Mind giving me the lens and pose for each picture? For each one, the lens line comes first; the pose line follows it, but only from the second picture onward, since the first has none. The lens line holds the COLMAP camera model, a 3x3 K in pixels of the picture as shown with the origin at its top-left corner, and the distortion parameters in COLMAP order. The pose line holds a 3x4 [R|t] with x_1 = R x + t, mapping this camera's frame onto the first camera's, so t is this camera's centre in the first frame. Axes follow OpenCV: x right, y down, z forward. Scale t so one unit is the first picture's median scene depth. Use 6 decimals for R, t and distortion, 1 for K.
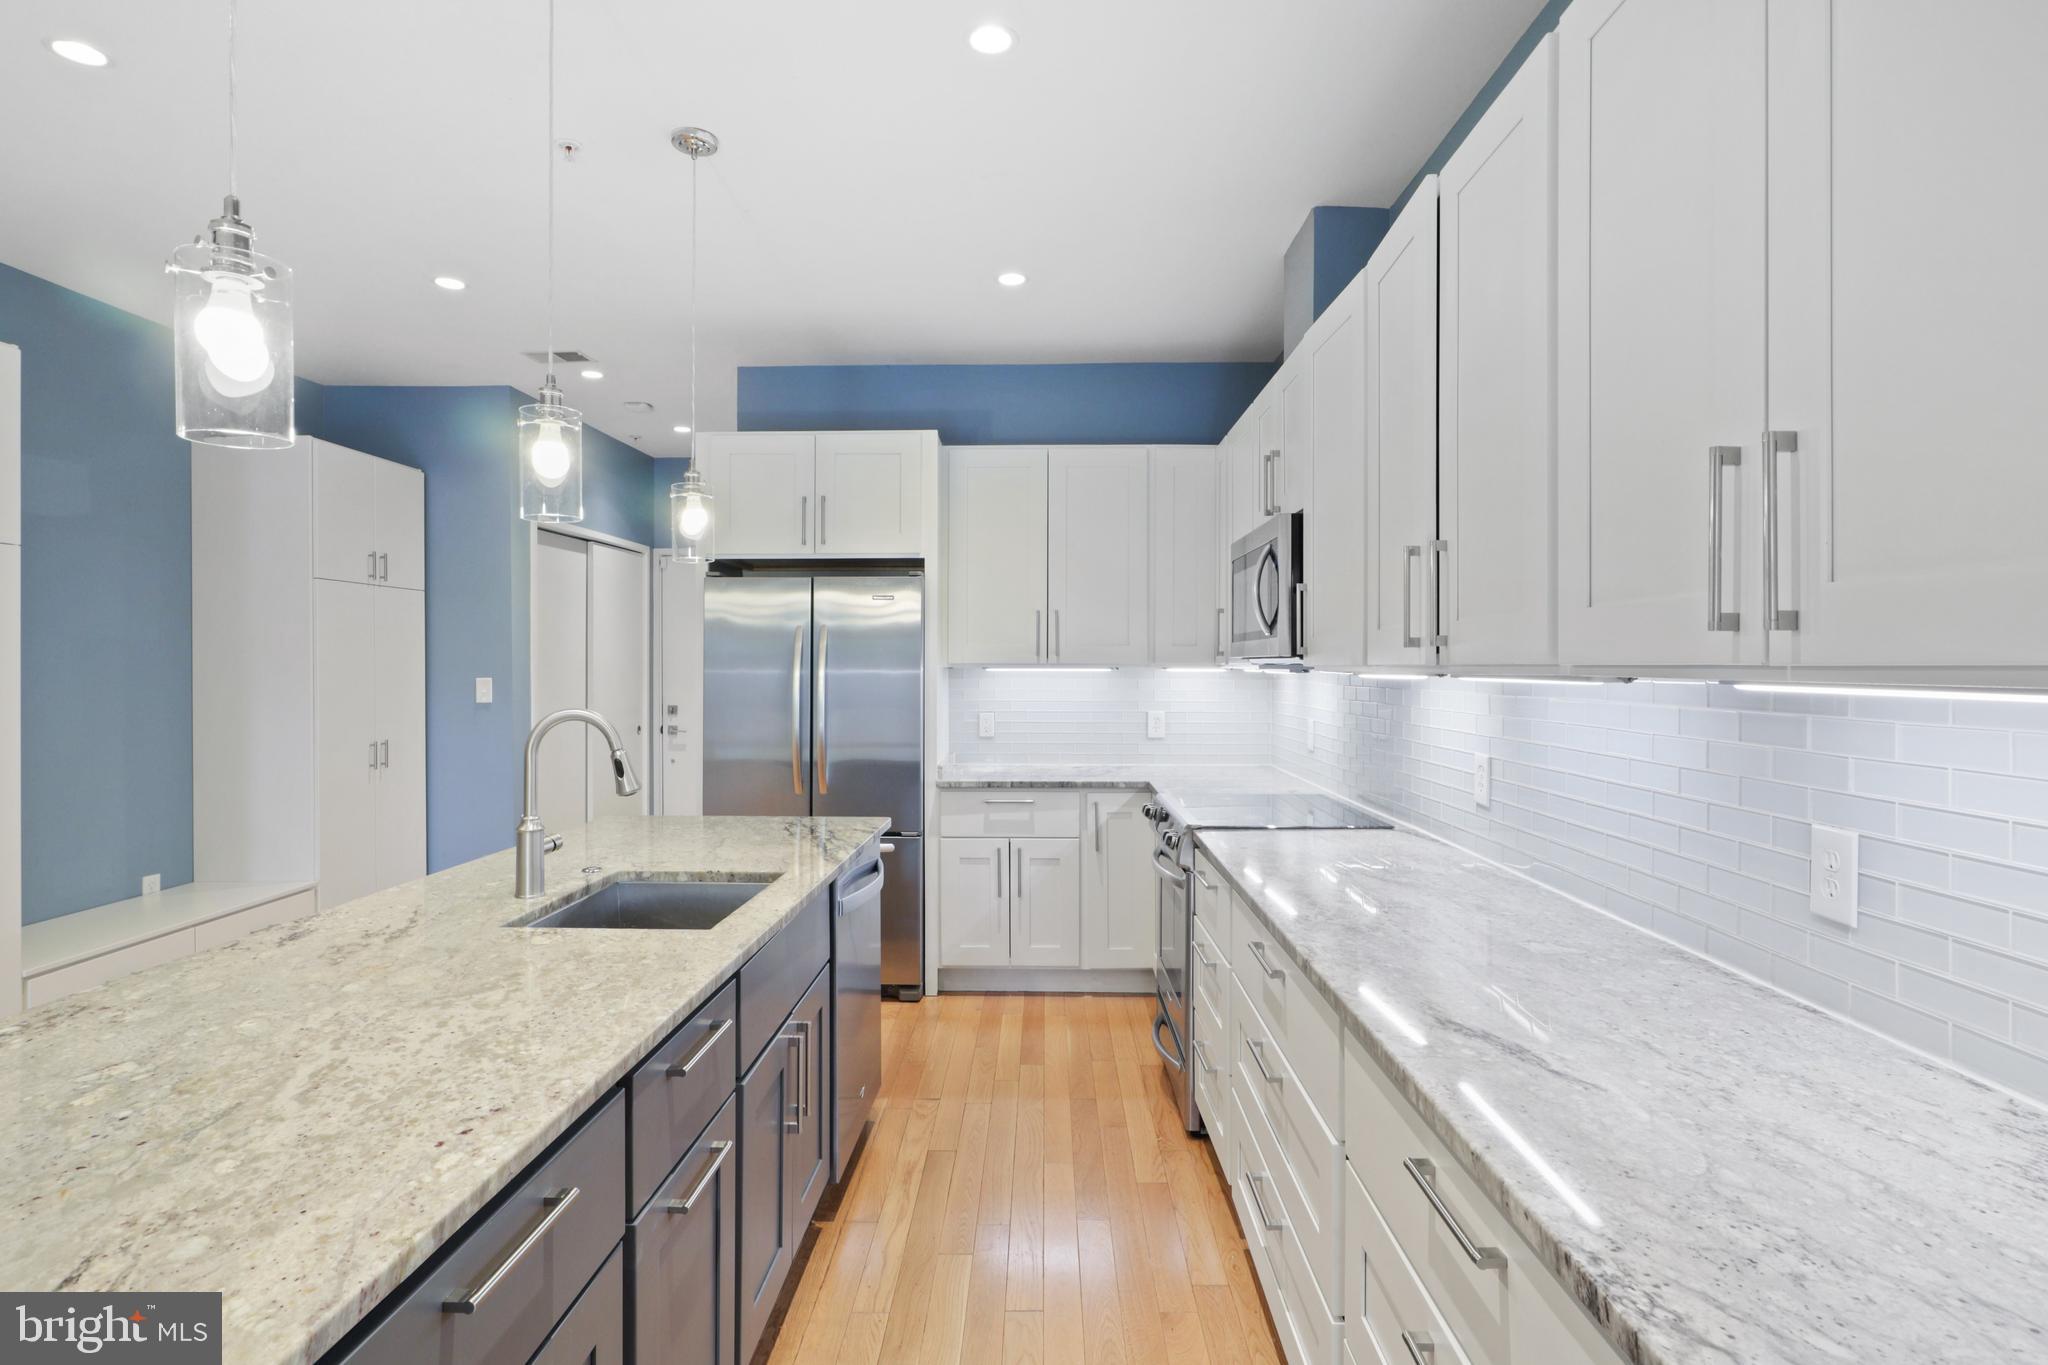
lens RADIAL K [[1034.7, 0, 1027.1], [0, 1034.7, 661.7], [0, 0, 1]] dist [-0.014681, 0.010558]
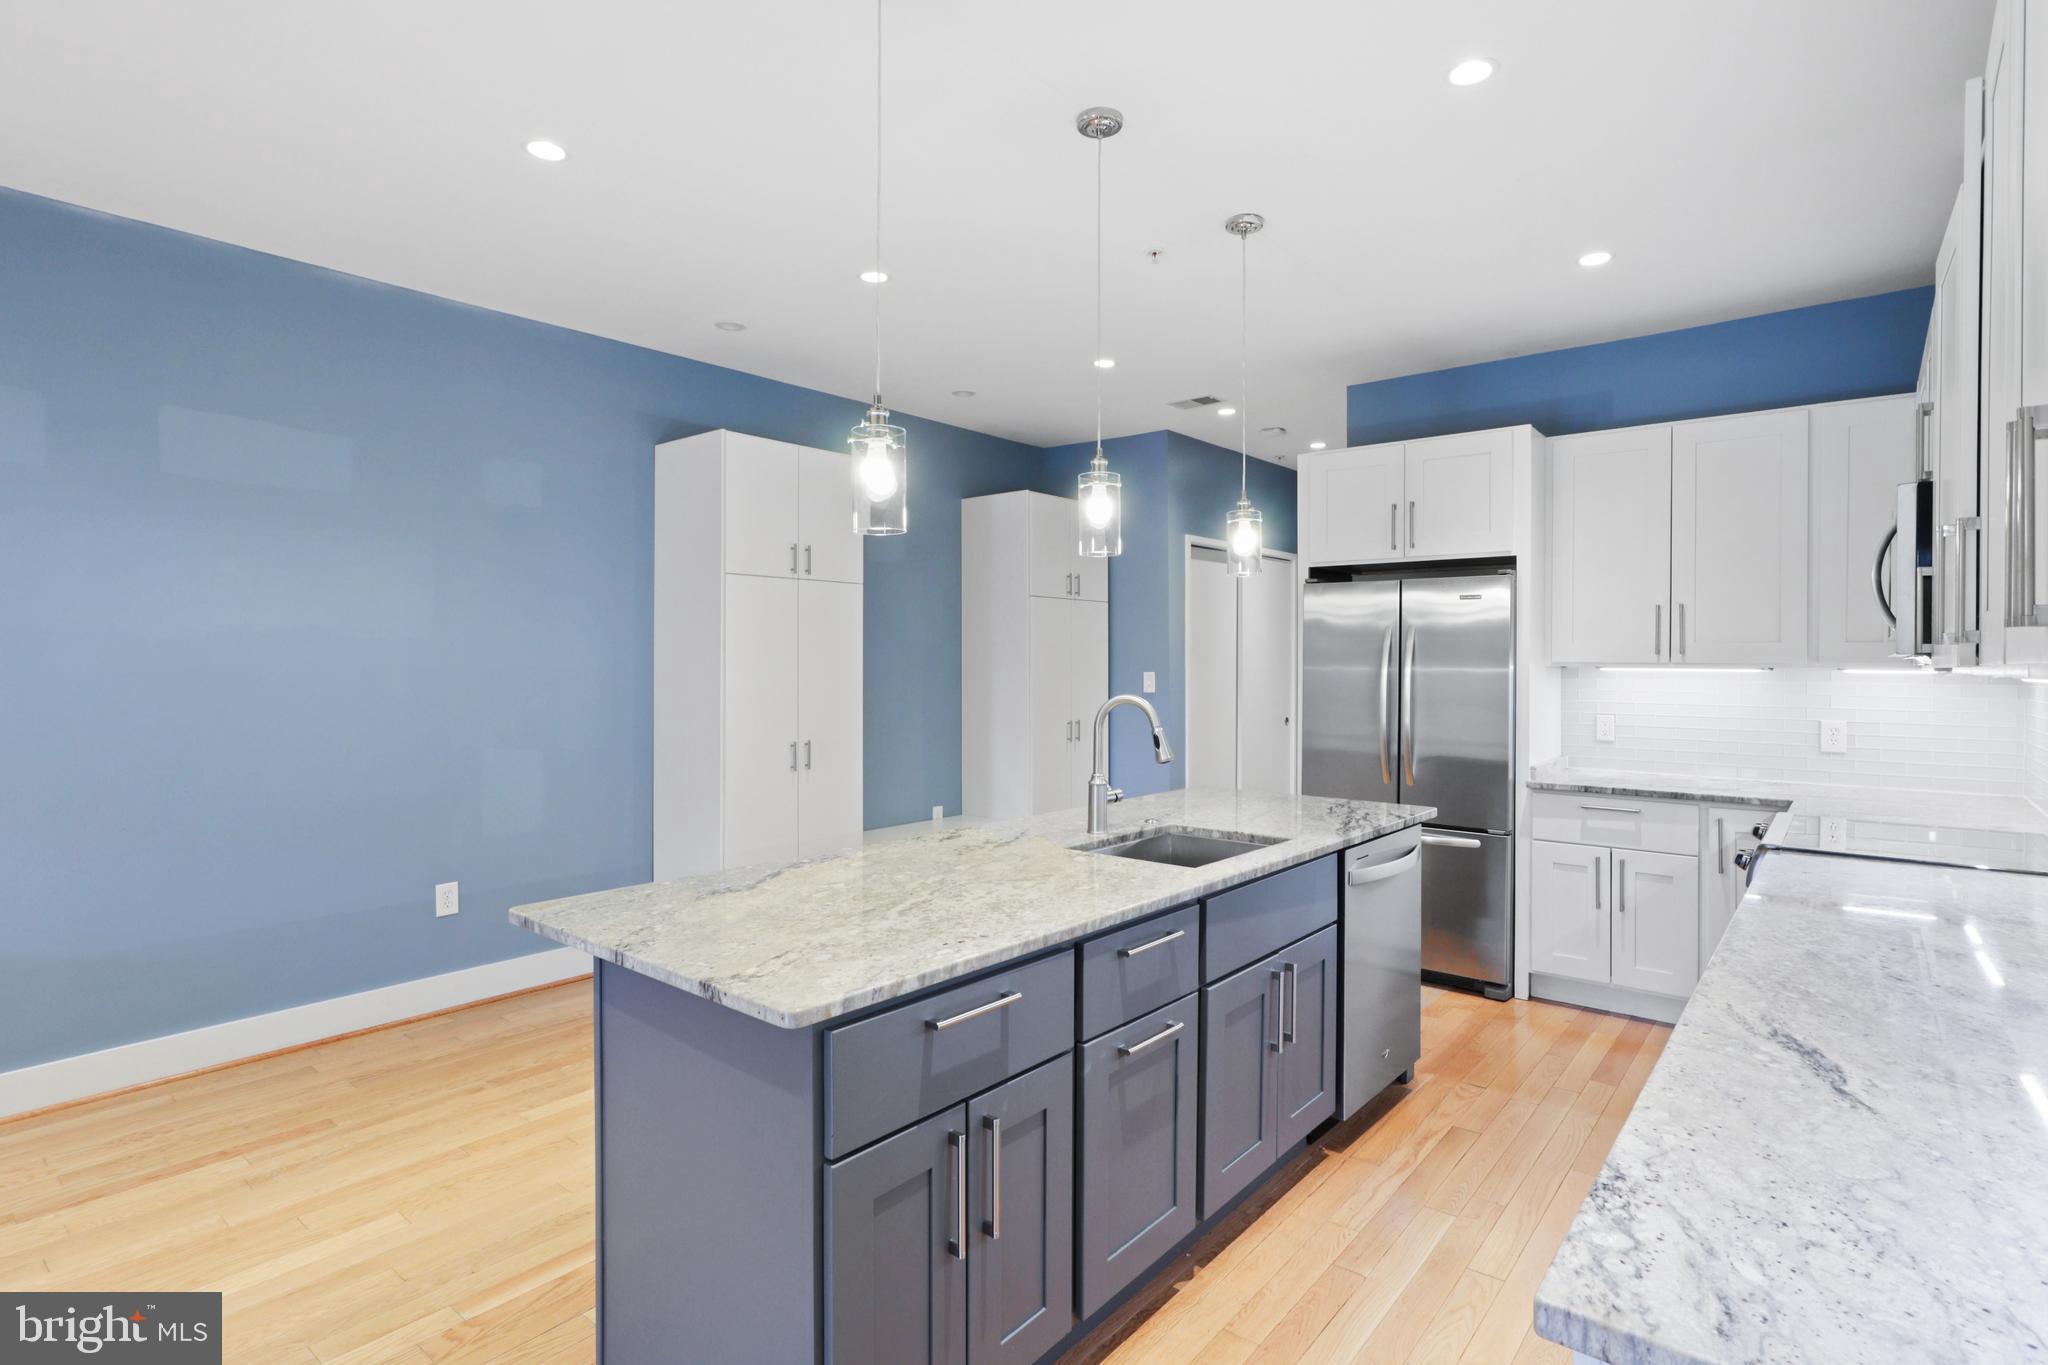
lens RADIAL K [[1034.7, 0, 1030.8], [0, 1034.7, 664.2], [0, 0, 1]] dist [-0.014681, 0.010558]
pose [[0.788205, 0.005511, -0.615388, 0.143683], [-0.002487, 0.999980, 0.005769, -0.000641], [0.615408, -0.003017, 0.788203, -0.062279]]
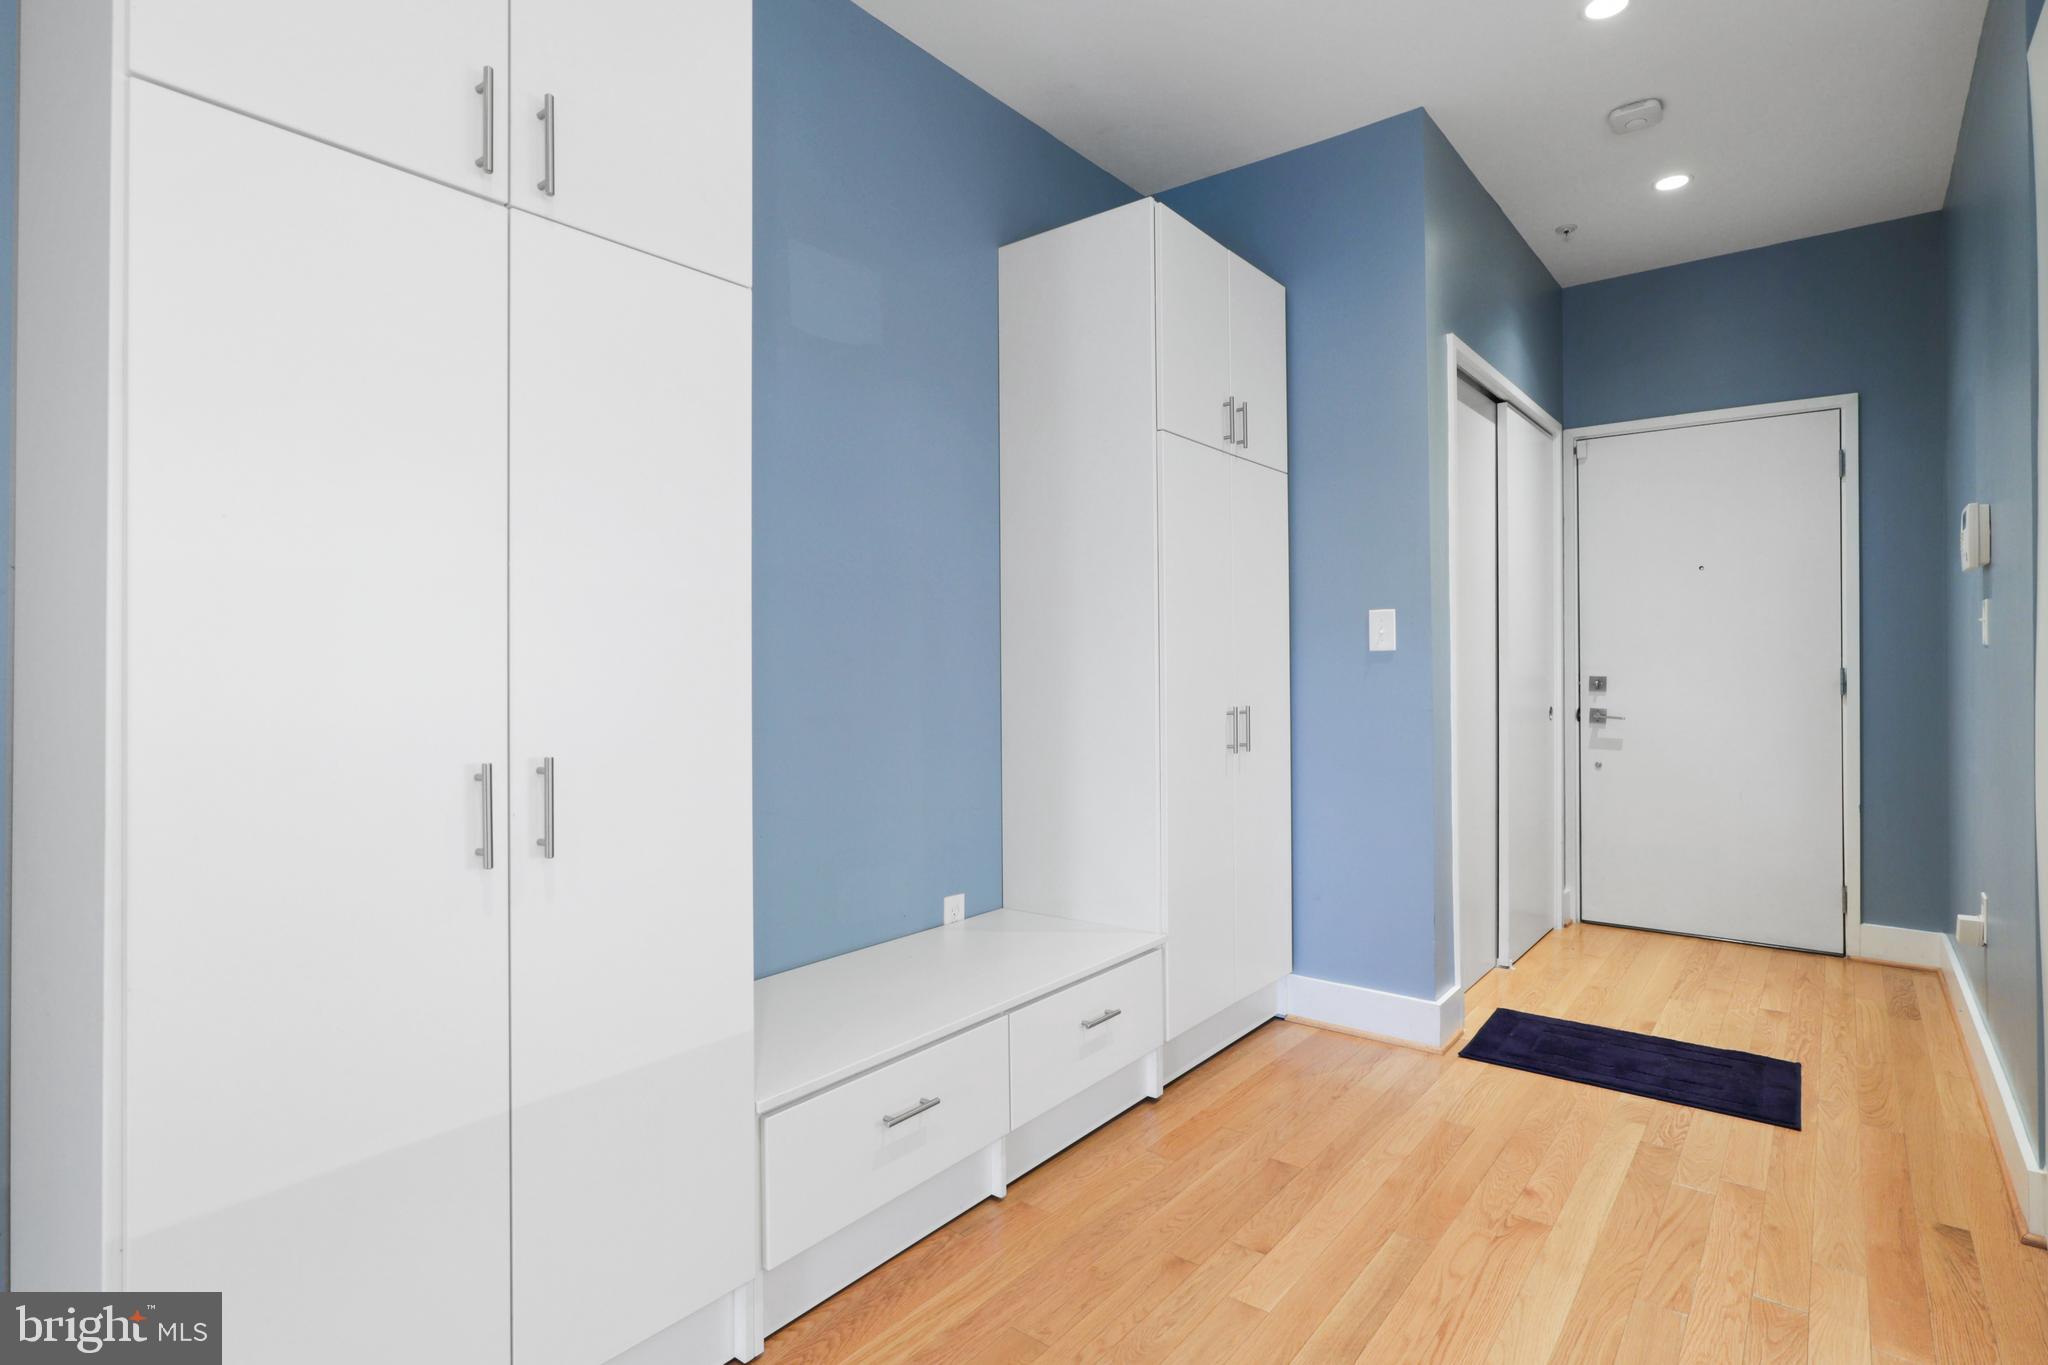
lens RADIAL K [[1034.7, 0, 1035.2], [0, 1034.7, 665.6], [0, 0, 1]] dist [-0.014681, 0.010558]
pose [[0.801824, -0.003576, -0.597550, -0.409538], [0.003574, 0.999993, -0.001189, 0.059757], [0.597550, -0.001182, 0.801831, 0.496609]]
